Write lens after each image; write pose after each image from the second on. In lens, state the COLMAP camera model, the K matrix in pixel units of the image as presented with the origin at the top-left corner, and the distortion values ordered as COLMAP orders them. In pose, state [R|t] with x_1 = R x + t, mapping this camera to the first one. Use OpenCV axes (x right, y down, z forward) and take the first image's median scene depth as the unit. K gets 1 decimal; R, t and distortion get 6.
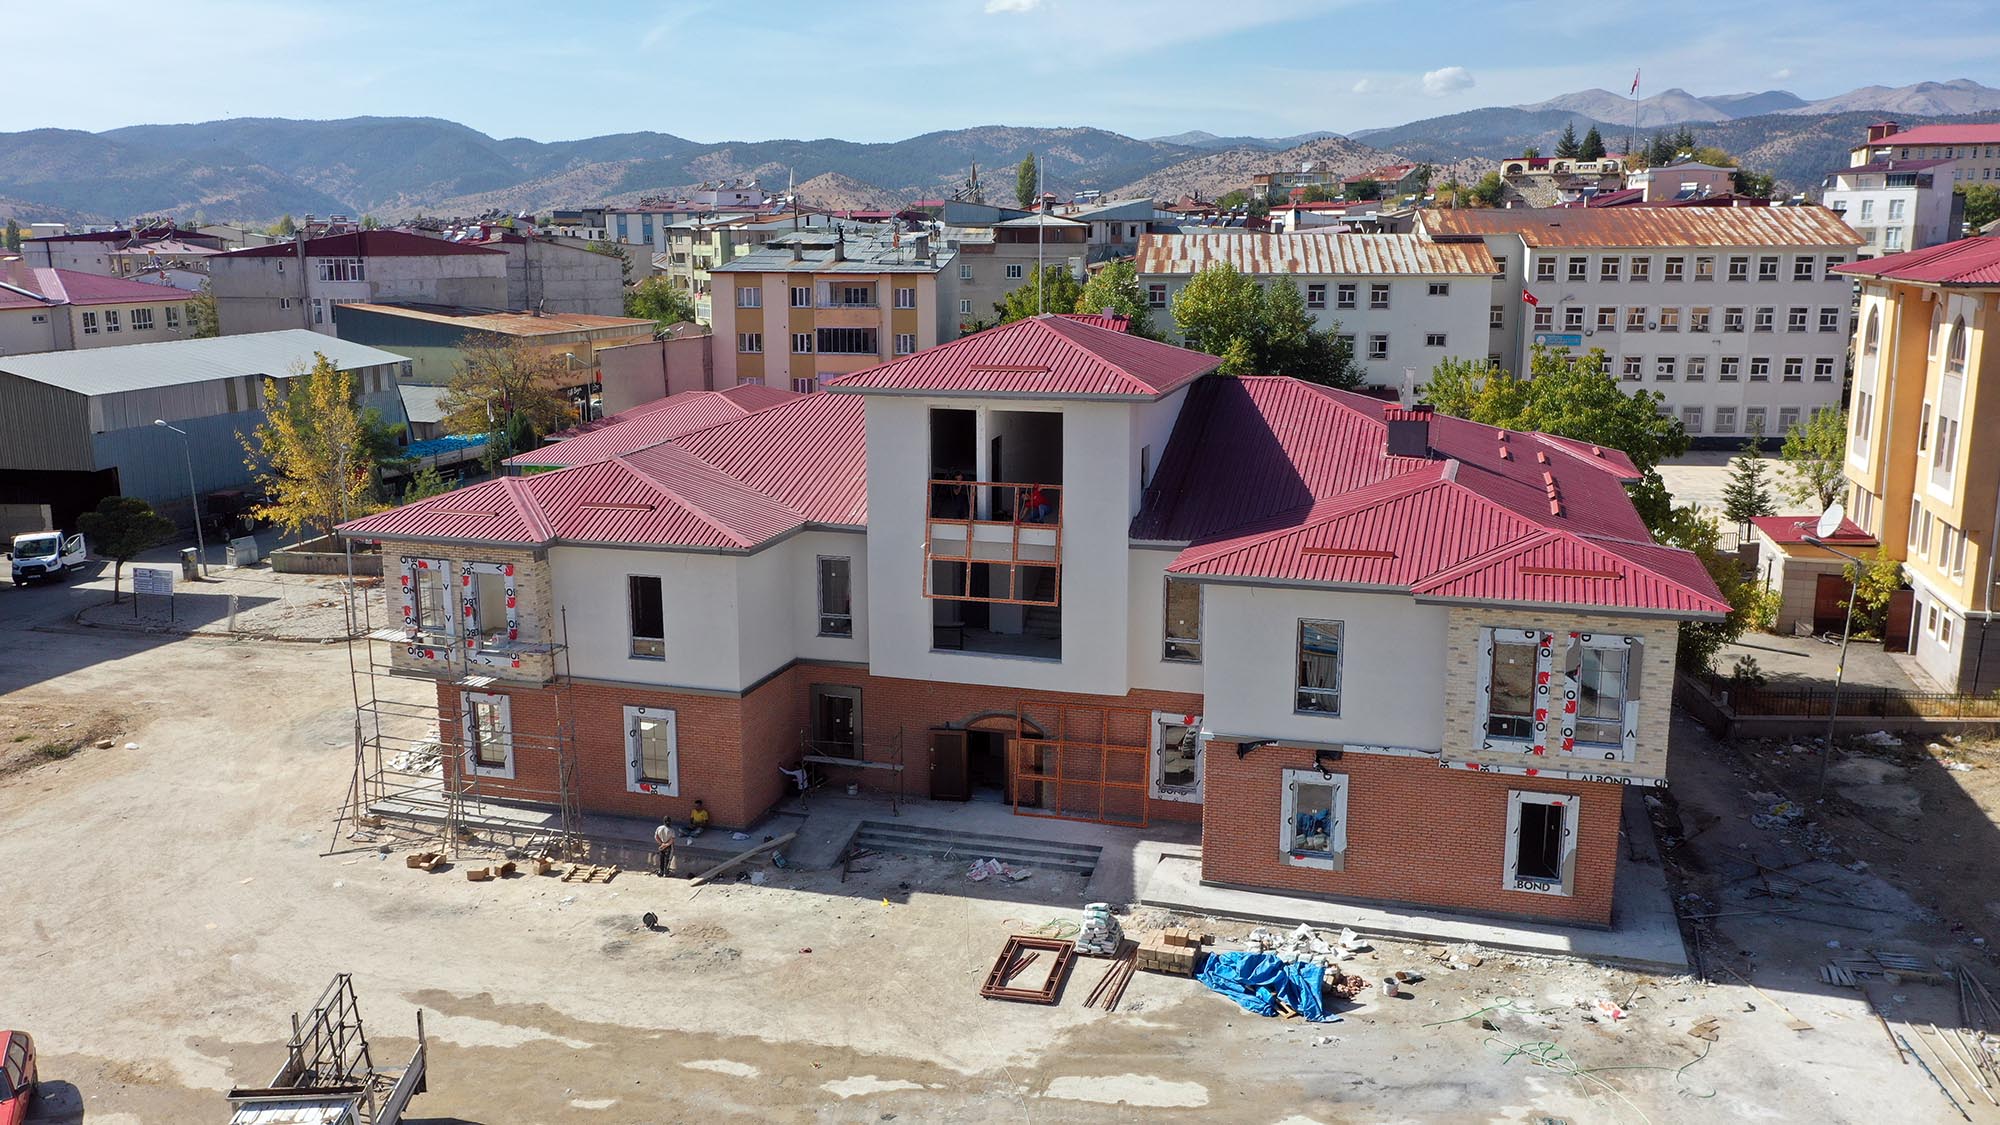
lens RADIAL K [[1588.9, 0, 994.5], [0, 1588.9, 556.9], [0, 0, 1]] dist [0.002169, 0.006816]
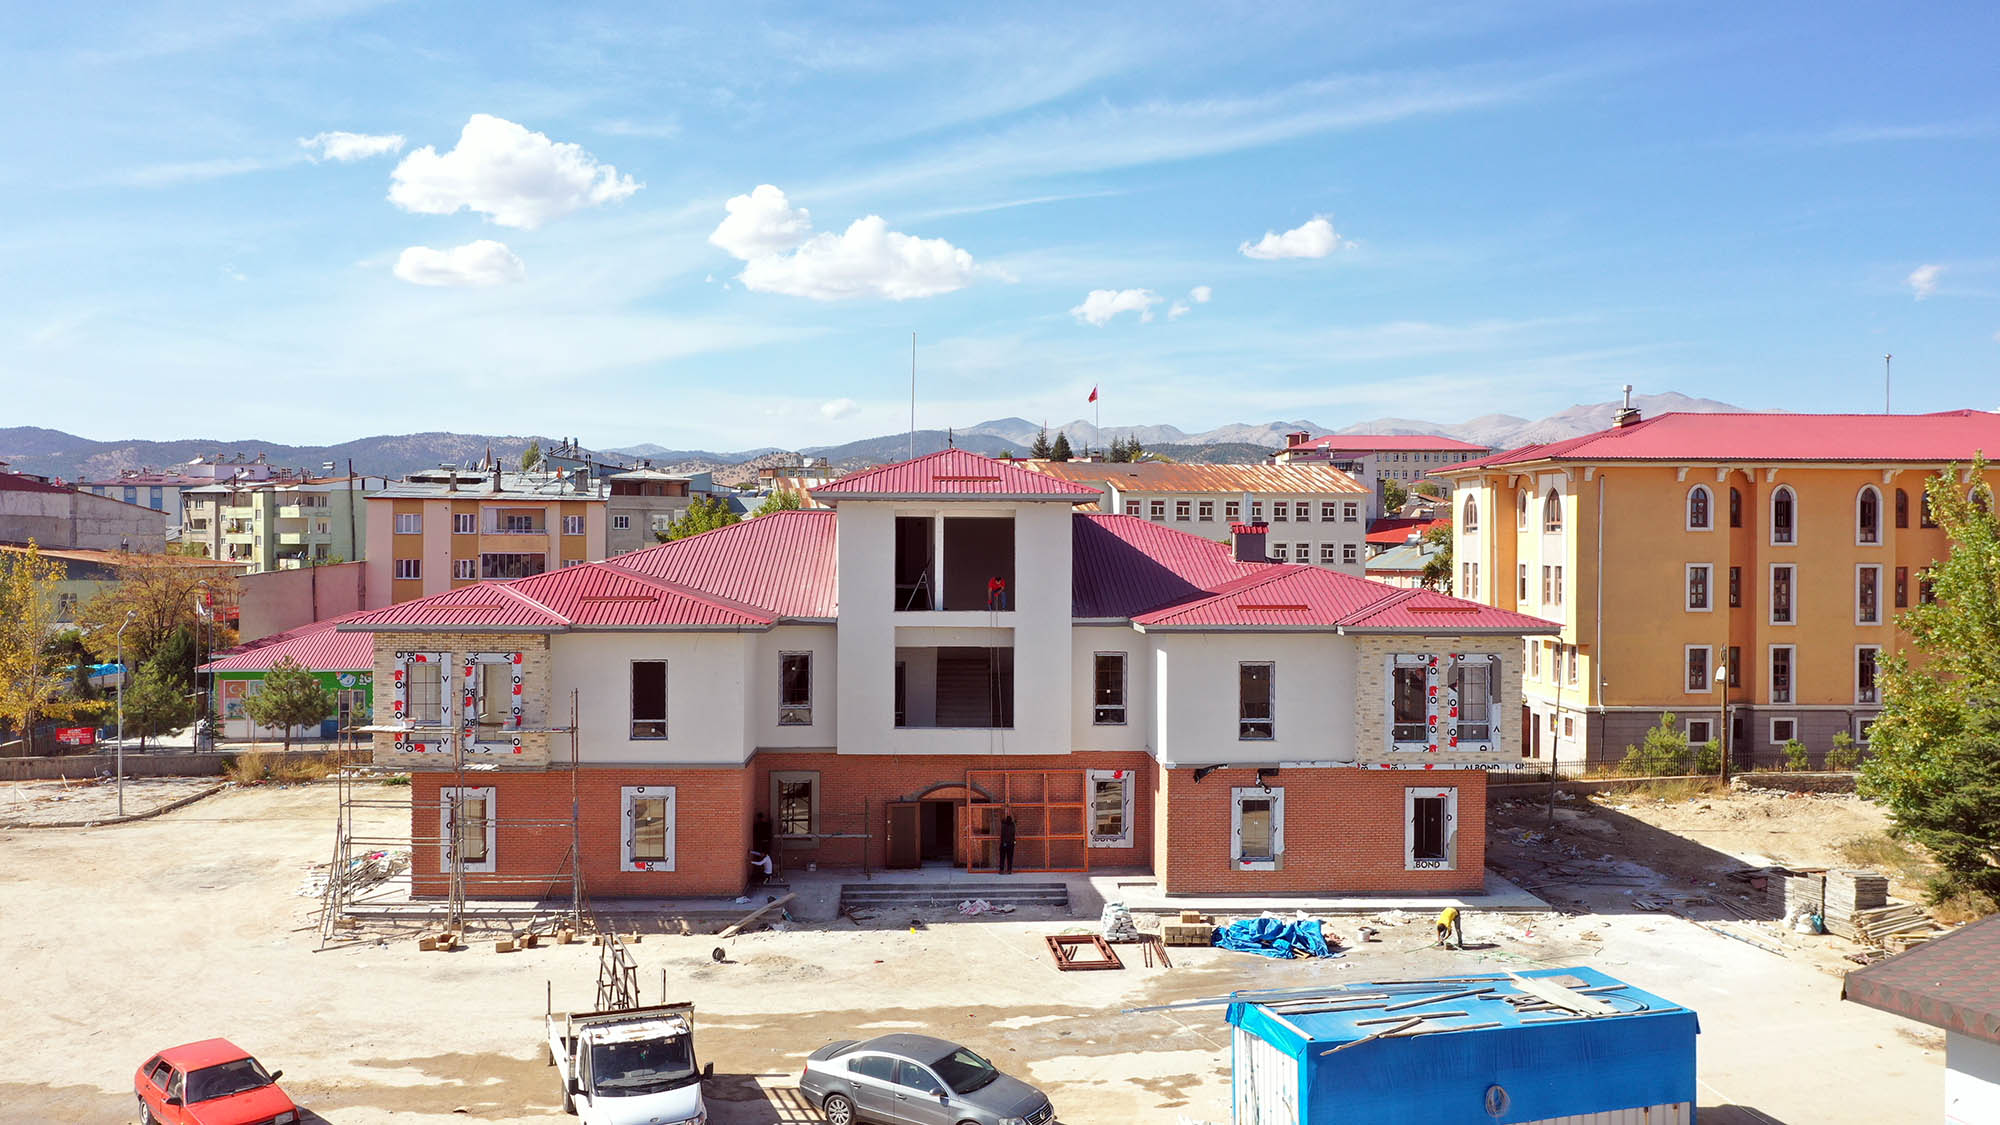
lens RADIAL K [[1588.9, 0, 994.5], [0, 1588.9, 556.9], [0, 0, 1]] dist [0.002169, 0.006816]
pose [[0.943225, 0.004827, 0.332119, -0.356017], [0.058851, 0.981645, -0.181408, 0.151955], [-0.326899, 0.190654, 0.925628, -0.095701]]
